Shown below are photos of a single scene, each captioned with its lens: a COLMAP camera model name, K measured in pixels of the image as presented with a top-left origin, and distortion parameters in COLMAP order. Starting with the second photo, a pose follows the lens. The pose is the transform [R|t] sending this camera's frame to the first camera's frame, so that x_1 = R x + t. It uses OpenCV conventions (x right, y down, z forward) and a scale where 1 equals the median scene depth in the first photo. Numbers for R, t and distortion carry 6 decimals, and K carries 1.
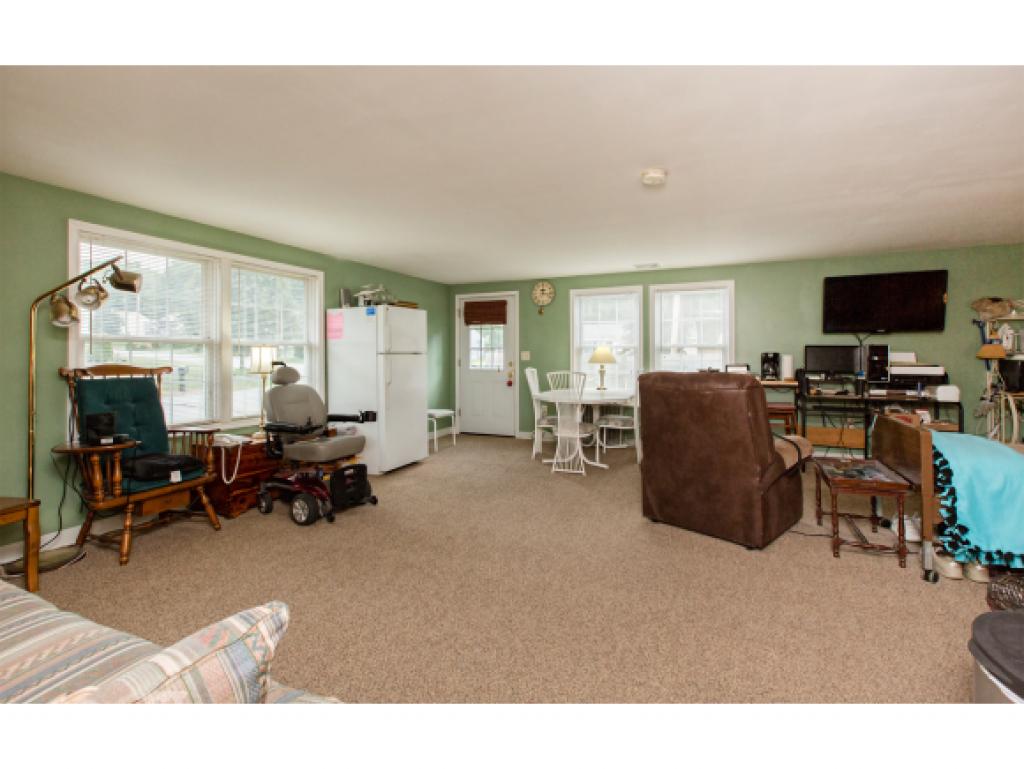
lens RADIAL K [[457.0, 0, 500.5], [0, 457.0, 356.1], [0, 0, 1]] dist [-0.002097, -0.000340]
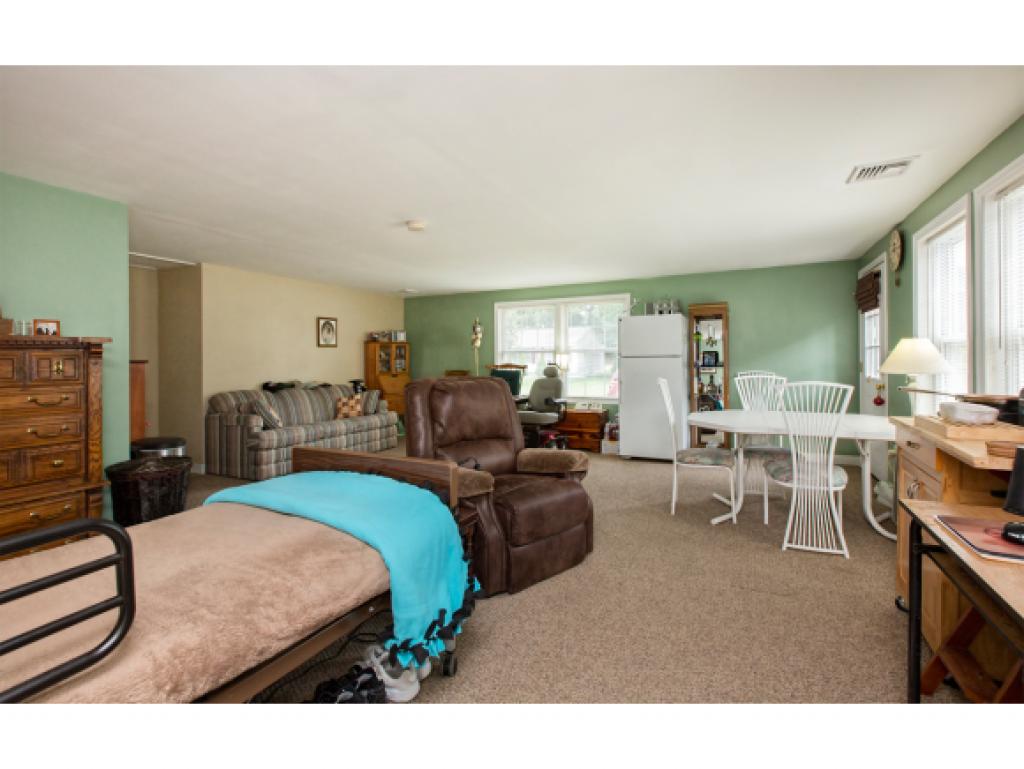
lens RADIAL K [[462.9, 0, 507.3], [0, 462.9, 359.3], [0, 0, 1]] dist [-0.000406, -0.000431]
pose [[-0.057044, 0.000712, -0.998371, 0.802907], [0.009657, 0.999953, 0.000162, -0.003120], [0.998325, -0.009632, -0.057048, 0.616497]]
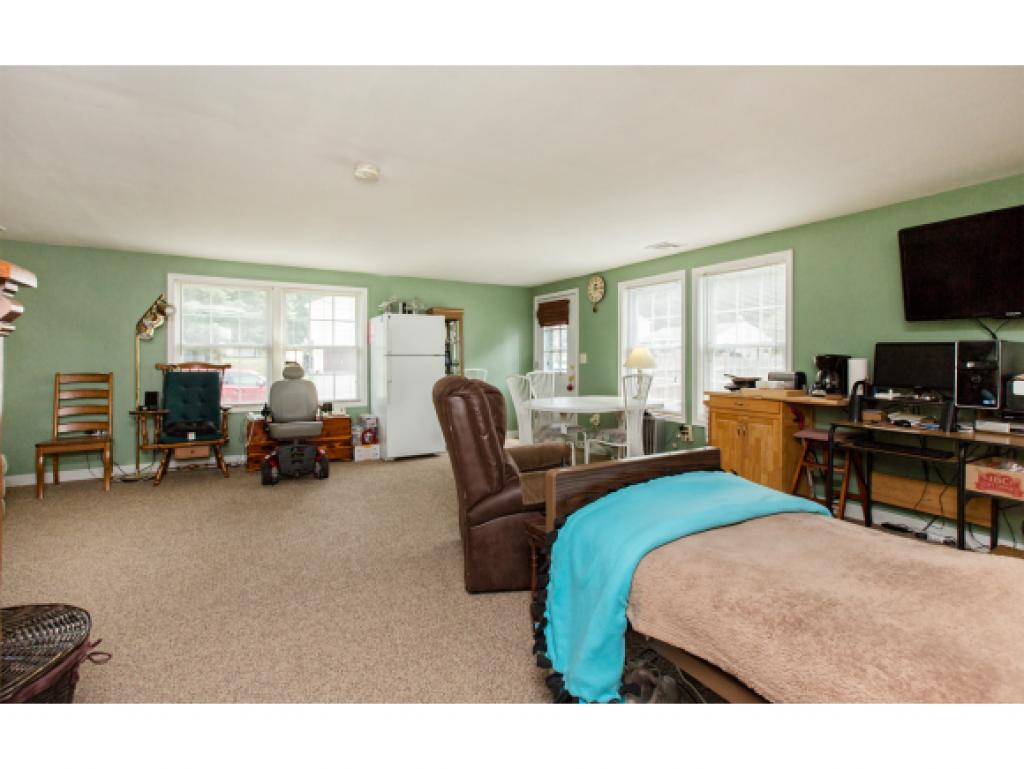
lens RADIAL K [[462.9, 0, 507.3], [0, 462.9, 359.3], [0, 0, 1]] dist [-0.000406, -0.000431]
pose [[0.821679, 0.005246, -0.569927, 0.541581], [-0.004258, 0.999986, 0.003066, -0.000771], [0.569935, -0.000092, 0.821690, 0.174067]]
